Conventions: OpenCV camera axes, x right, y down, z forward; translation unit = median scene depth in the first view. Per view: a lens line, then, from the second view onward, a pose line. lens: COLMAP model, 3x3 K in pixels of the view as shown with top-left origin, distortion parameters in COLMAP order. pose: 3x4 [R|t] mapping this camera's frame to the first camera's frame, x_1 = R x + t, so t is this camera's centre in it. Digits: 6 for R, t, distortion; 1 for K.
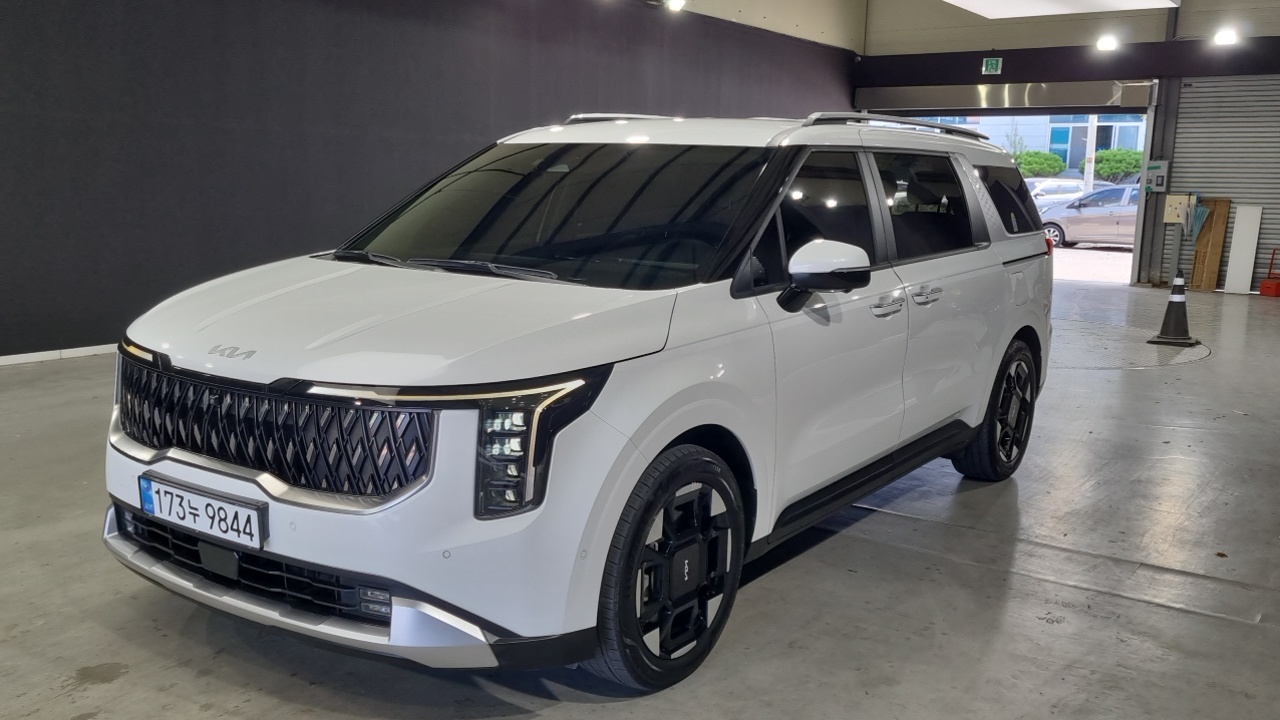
lens RADIAL K [[1000.2, 0, 605.7], [0, 1000.2, 358.6], [0, 0, 1]] dist [0.040945, -0.013685]
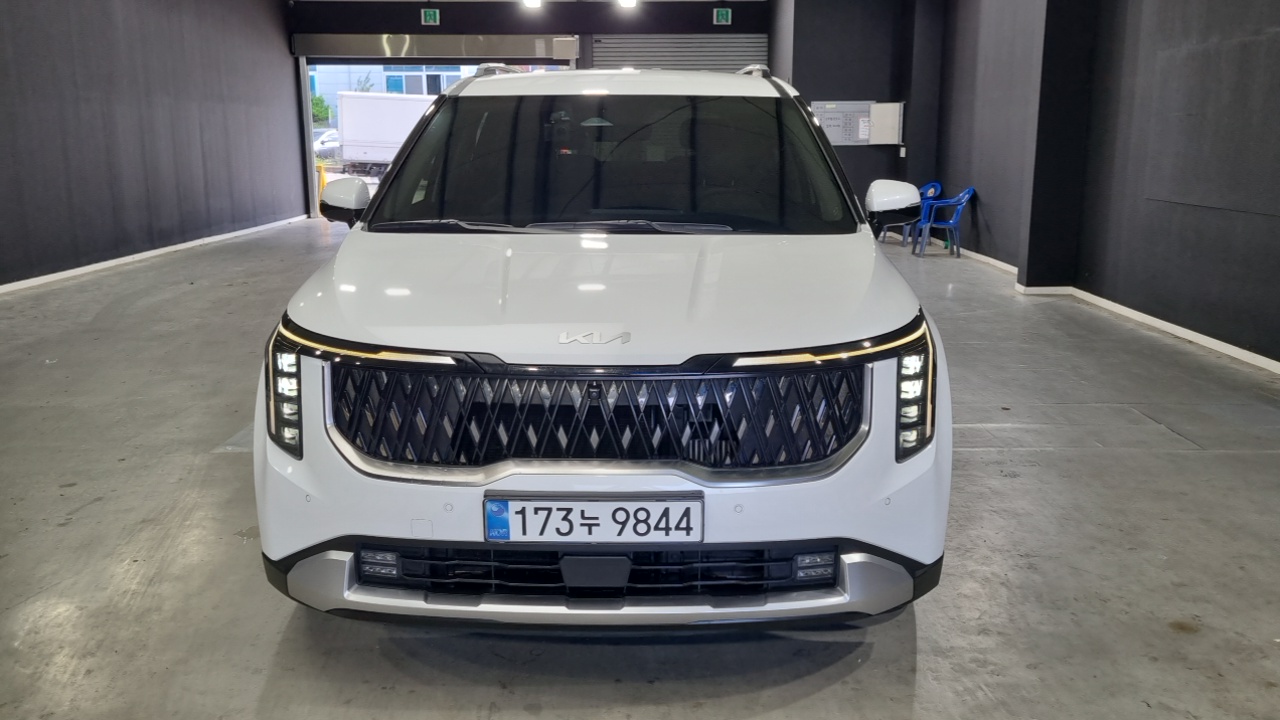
lens RADIAL K [[1000.2, 0, 619.0], [0, 1000.2, 356.1], [0, 0, 1]] dist [0.040945, -0.013685]
pose [[0.856001, -0.137776, 0.498276, -0.796373], [0.114925, 0.990430, 0.076428, -0.055437], [-0.504038, -0.008158, 0.863643, 0.229554]]
